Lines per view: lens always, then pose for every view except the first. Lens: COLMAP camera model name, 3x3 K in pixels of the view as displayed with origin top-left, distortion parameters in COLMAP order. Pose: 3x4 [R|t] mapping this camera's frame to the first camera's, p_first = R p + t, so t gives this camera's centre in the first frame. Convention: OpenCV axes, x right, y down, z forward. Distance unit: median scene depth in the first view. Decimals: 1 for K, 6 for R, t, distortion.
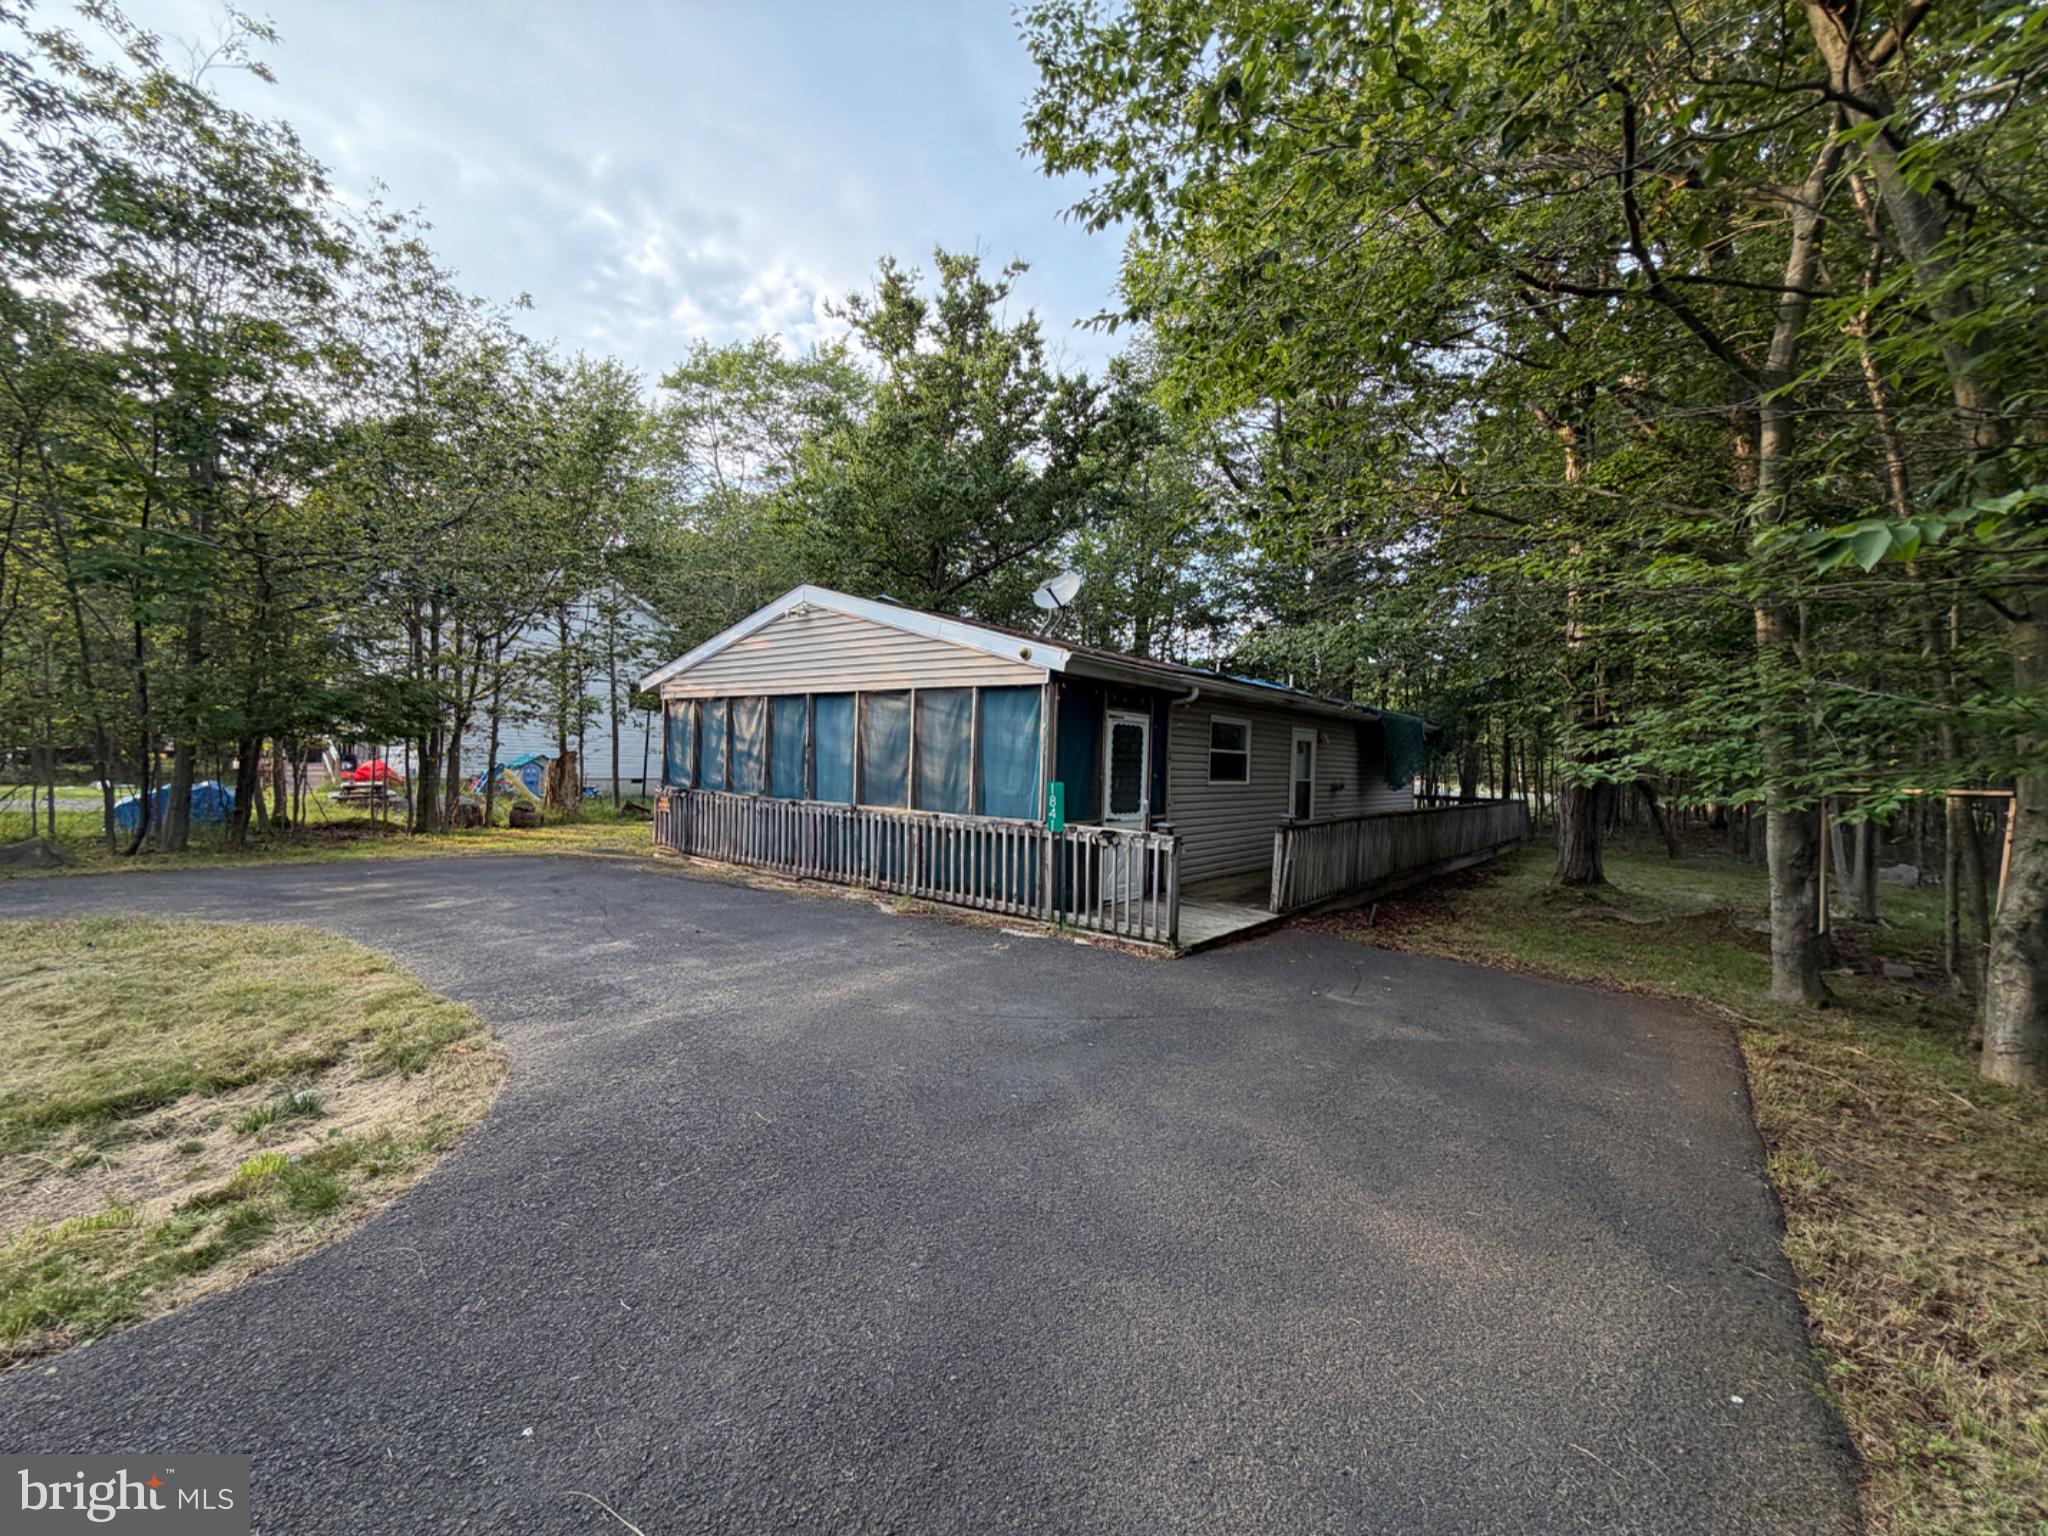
lens RADIAL K [[817.1, 0, 1029.1], [0, 817.1, 767.1], [0, 0, 1]] dist [0.000599, -0.000173]
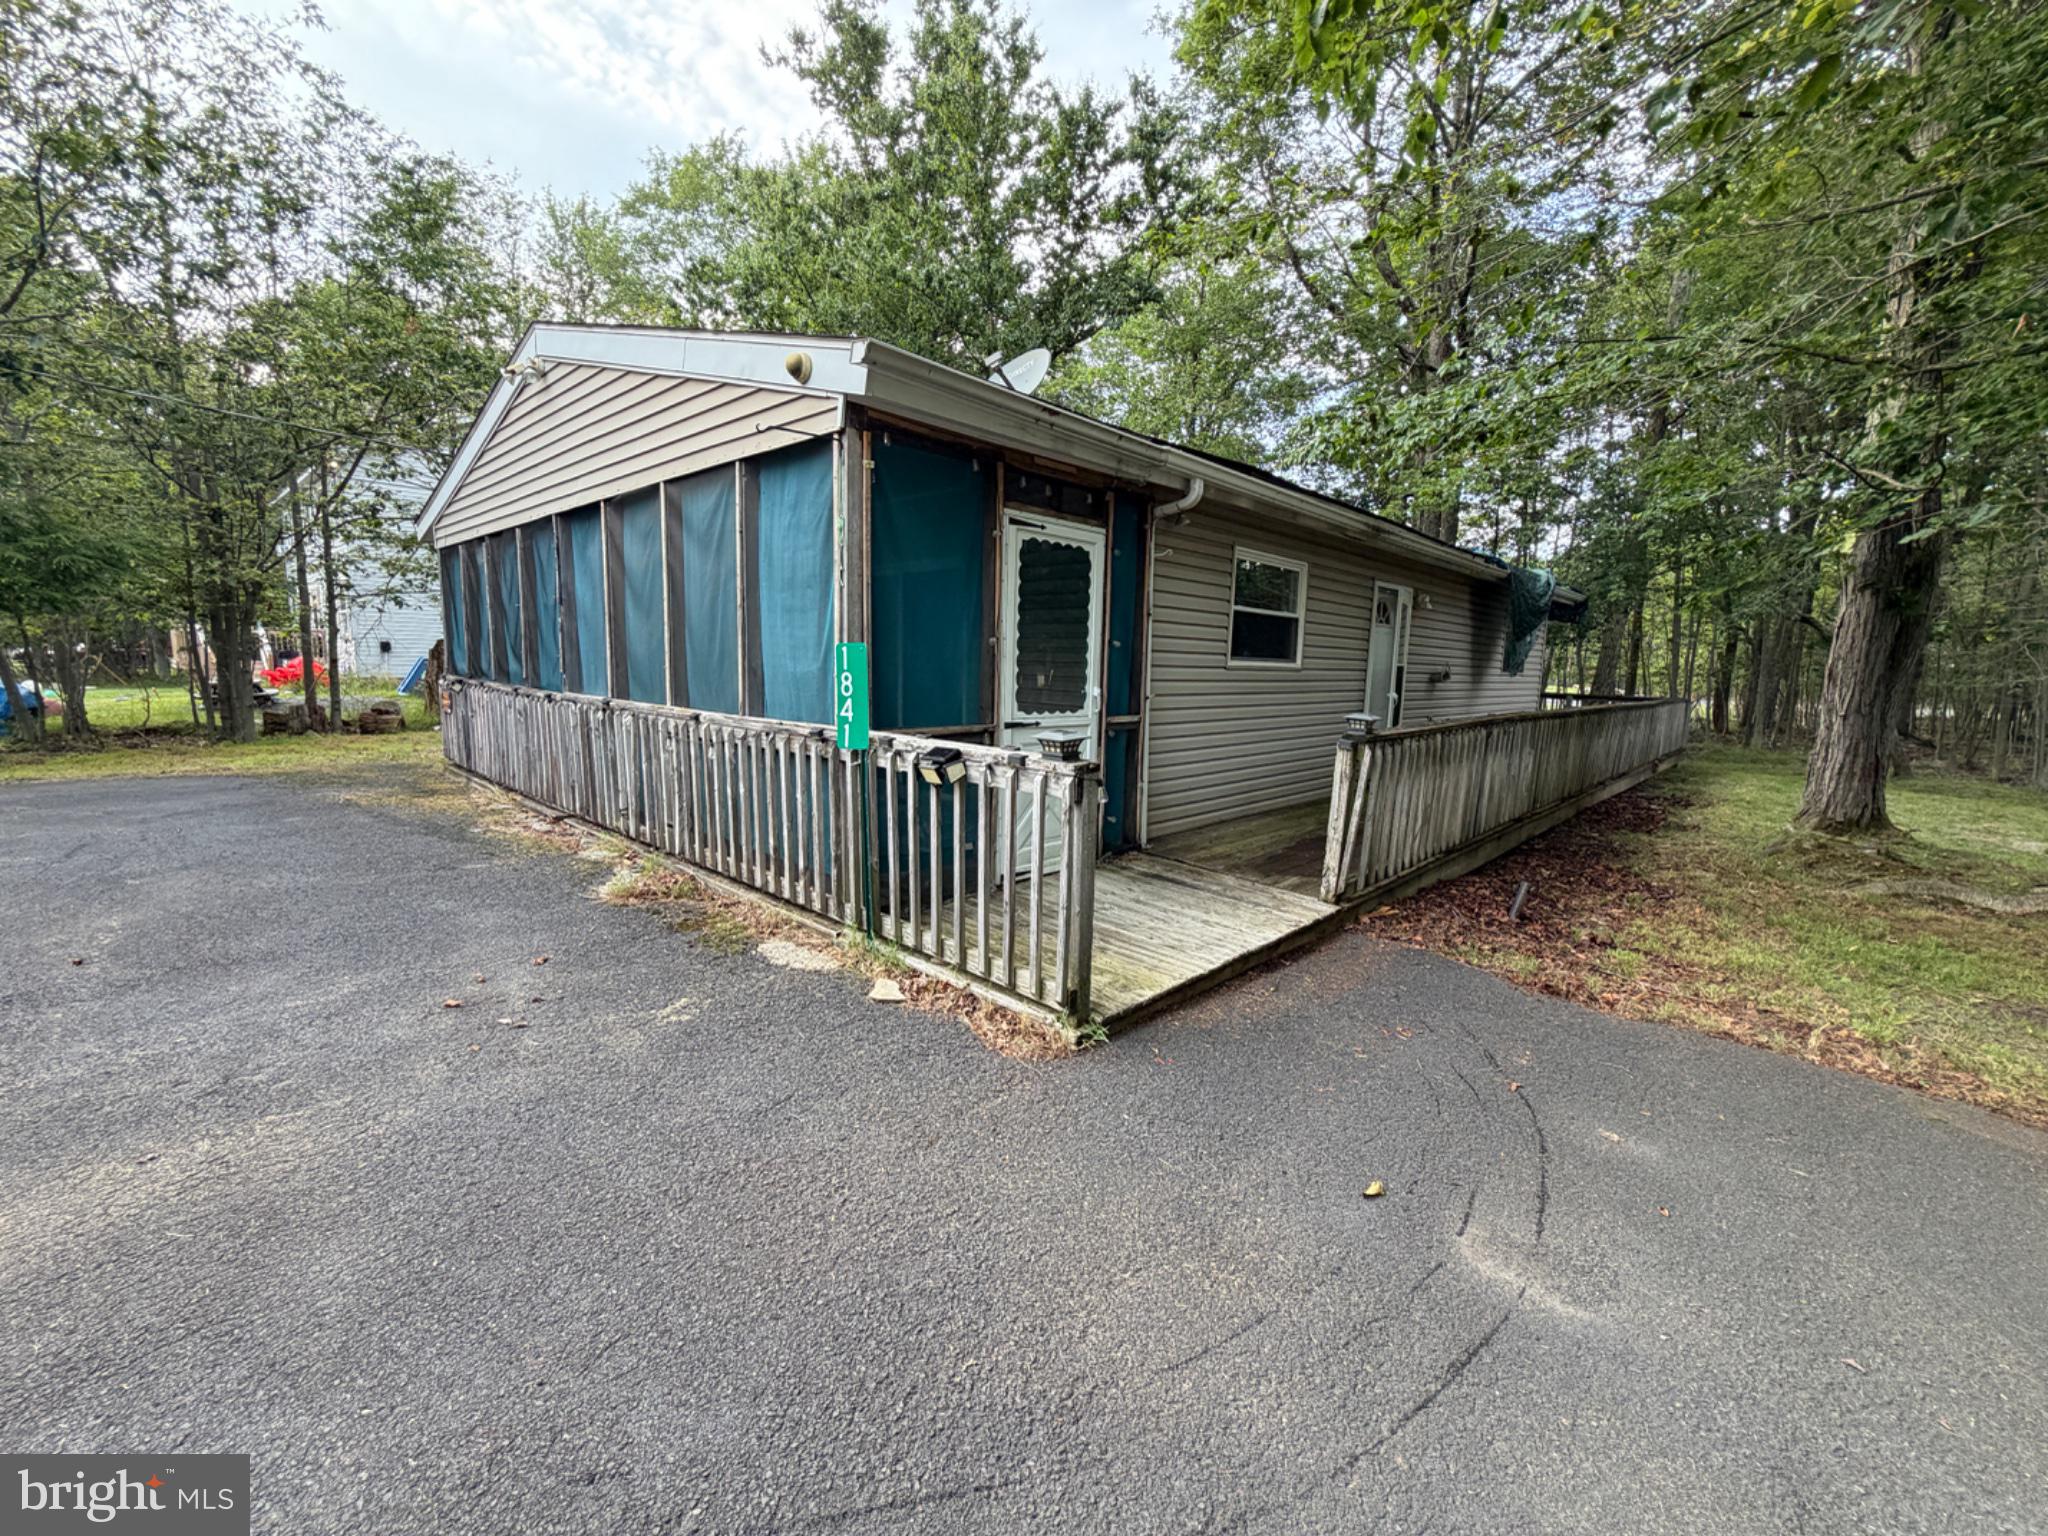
lens RADIAL K [[814.5, 0, 1027.5], [0, 814.5, 765.0], [0, 0, 1]] dist [0.001171, 0.000066]
pose [[0.996598, 0.004769, -0.082280, 0.149152], [0.004598, 0.993553, 0.113277, 0.031008], [0.082290, -0.113269, 0.990151, 0.473241]]
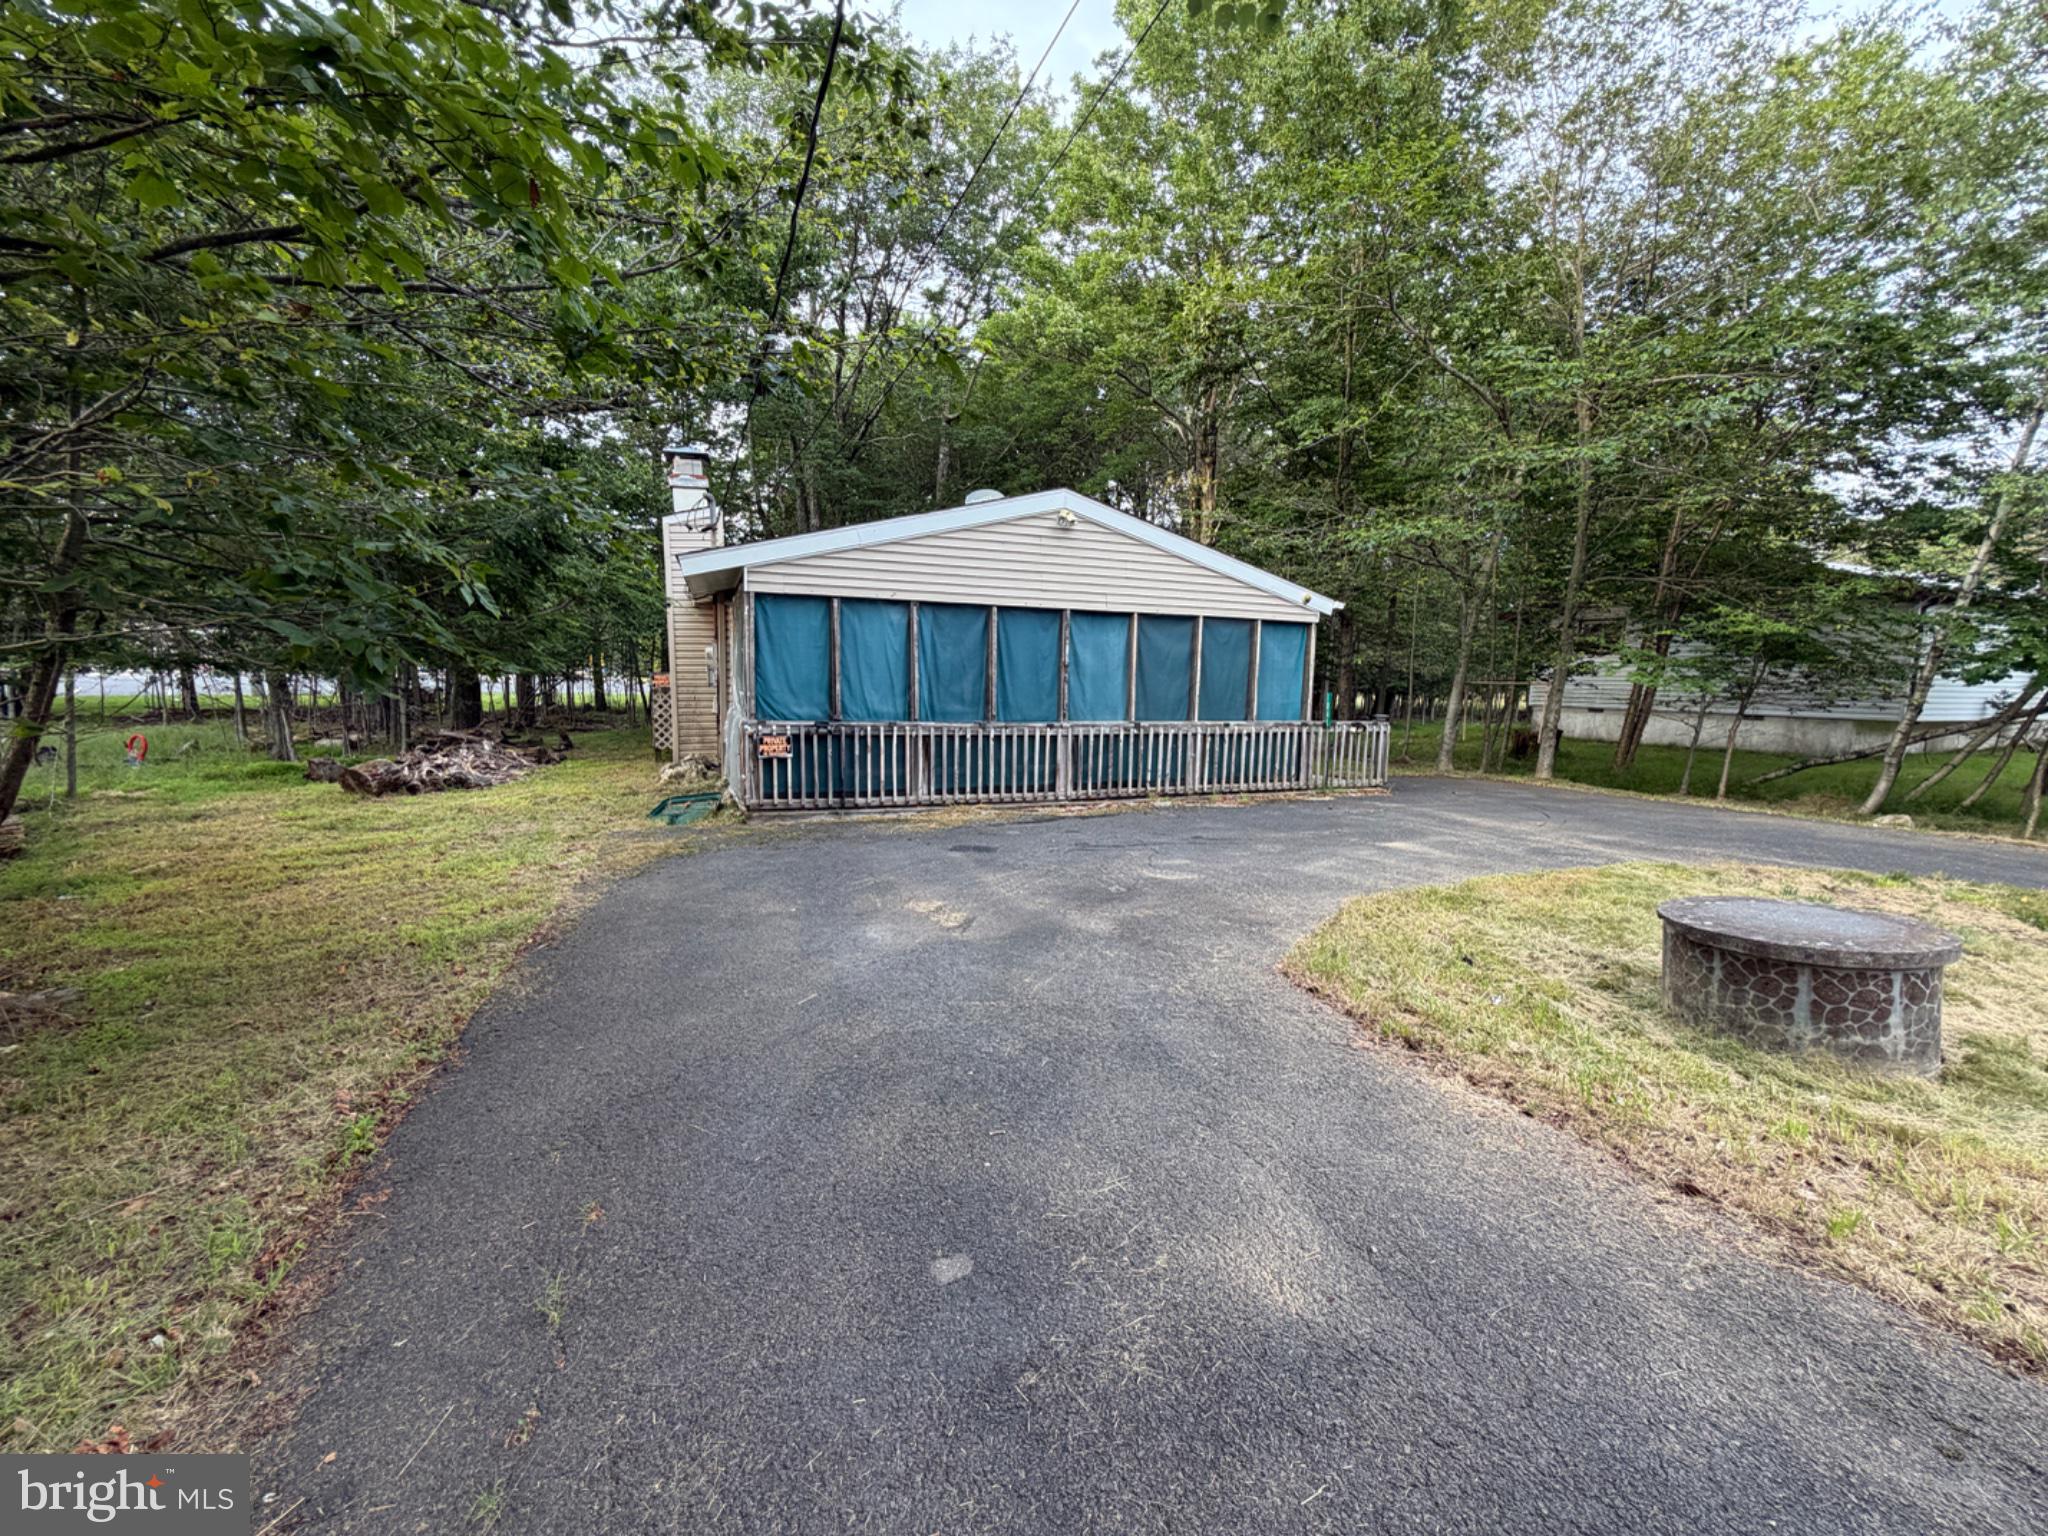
lens RADIAL K [[814.5, 0, 1027.5], [0, 814.5, 765.0], [0, 0, 1]] dist [0.001171, 0.000066]
pose [[0.493600, -0.122674, 0.860994, -1.305001], [-0.000243, 0.989982, 0.141192, -0.051841], [-0.869689, -0.069901, 0.488625, 0.655370]]
